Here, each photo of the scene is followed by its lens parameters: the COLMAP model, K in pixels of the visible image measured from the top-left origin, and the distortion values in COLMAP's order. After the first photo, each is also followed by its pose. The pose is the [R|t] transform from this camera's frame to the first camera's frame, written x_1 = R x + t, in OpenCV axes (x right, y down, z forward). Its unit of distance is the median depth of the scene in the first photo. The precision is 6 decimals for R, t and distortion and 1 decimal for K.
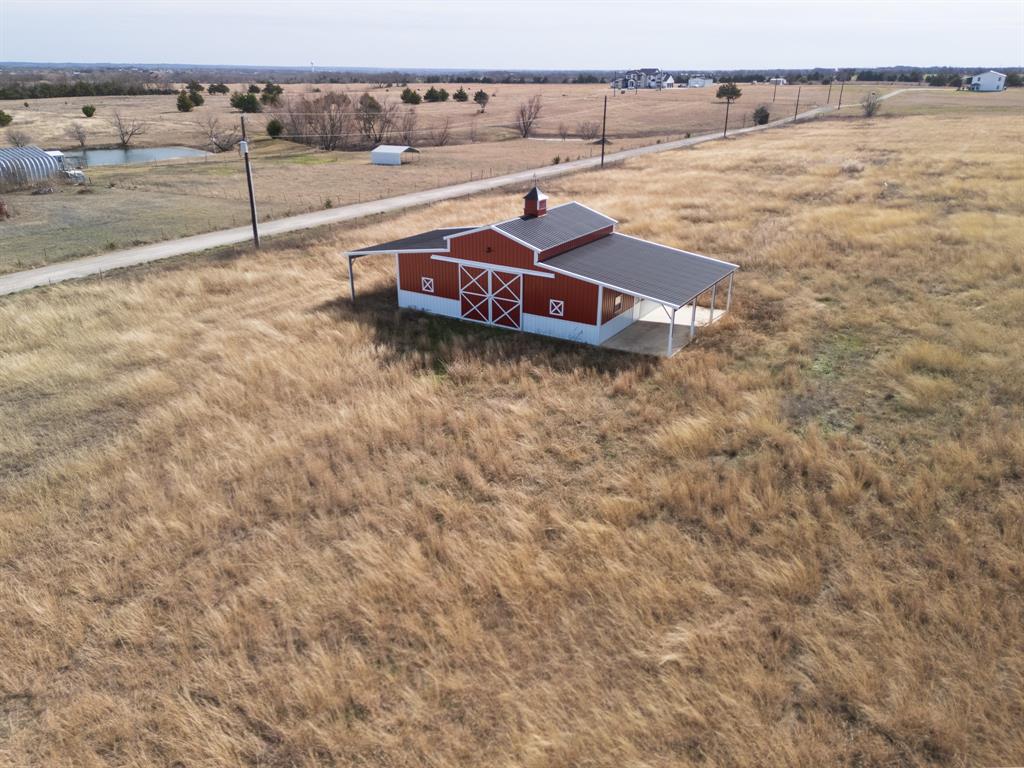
lens RADIAL K [[750.7, 0, 514.4], [0, 750.7, 384.9], [0, 0, 1]] dist [0.084854, -0.088581]
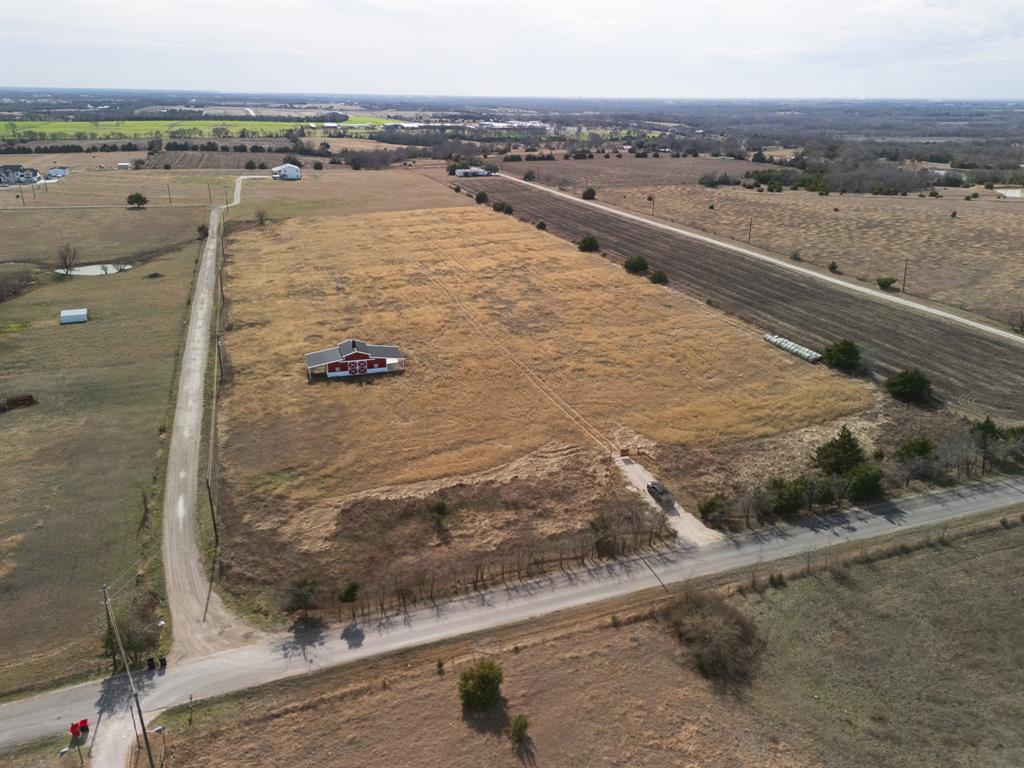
lens RADIAL K [[750.7, 0, 514.4], [0, 750.7, 384.9], [0, 0, 1]] dist [0.084854, -0.088581]
pose [[0.639544, -0.270030, 0.719769, -2.328809], [0.284828, 0.952876, 0.104402, -0.200612], [-0.714042, 0.138240, 0.686319, -2.286187]]
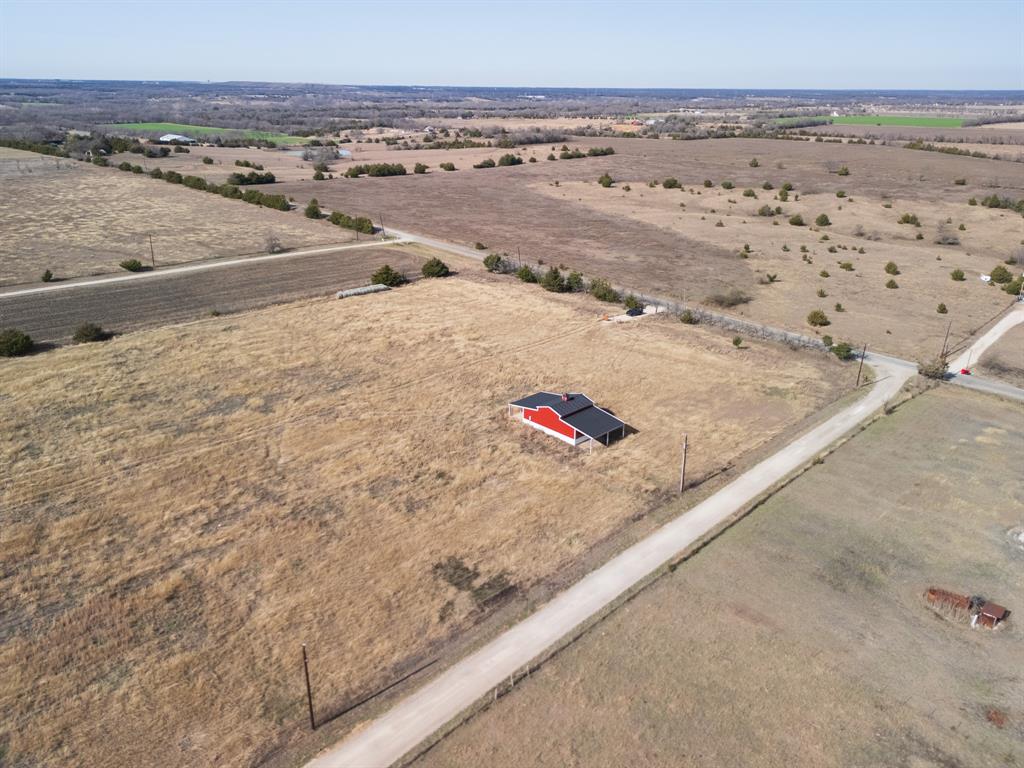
lens RADIAL K [[750.7, 0, 514.4], [0, 750.7, 384.9], [0, 0, 1]] dist [0.084854, -0.088581]
pose [[-0.971336, -0.098467, 0.216359, -0.447731], [0.079538, 0.723085, 0.686165, -2.484466], [-0.224010, 0.683705, -0.694526, 3.218543]]
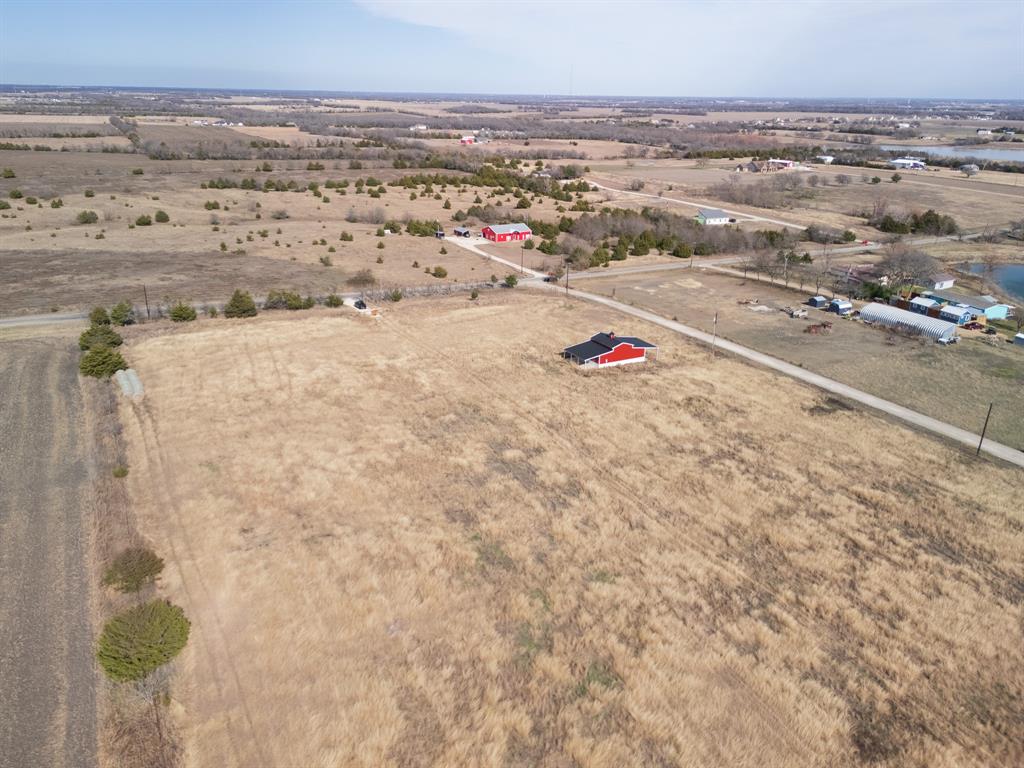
lens RADIAL K [[750.7, 0, 514.4], [0, 750.7, 384.9], [0, 0, 1]] dist [0.084854, -0.088581]
pose [[-0.501501, 0.302859, -0.810416, 3.704453], [-0.345609, 0.788608, 0.508578, -1.925597], [0.793128, 0.535139, -0.290817, 1.900426]]
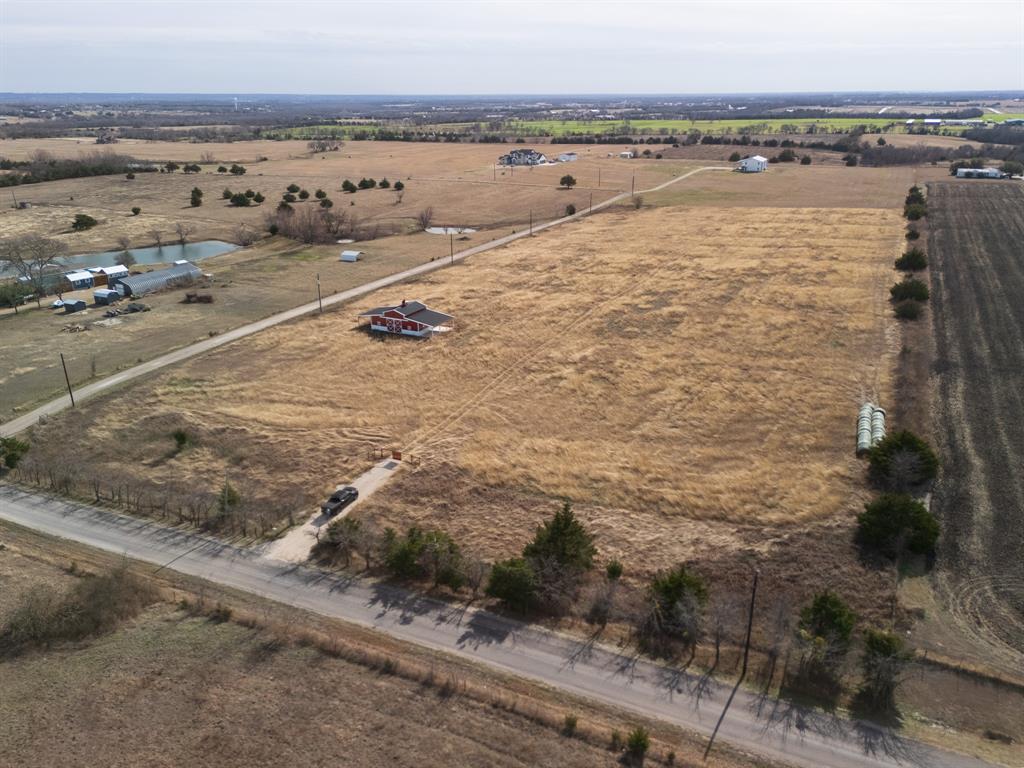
lens RADIAL K [[766.7, 0, 515.2], [0, 766.7, 384.4], [0, 0, 1]] dist [0.083816, -0.086087]
pose [[0.995643, -0.038901, 0.084745, 0.251418], [0.041743, 0.998615, -0.032031, 0.358399], [-0.083381, 0.035429, 0.995888, -3.167517]]
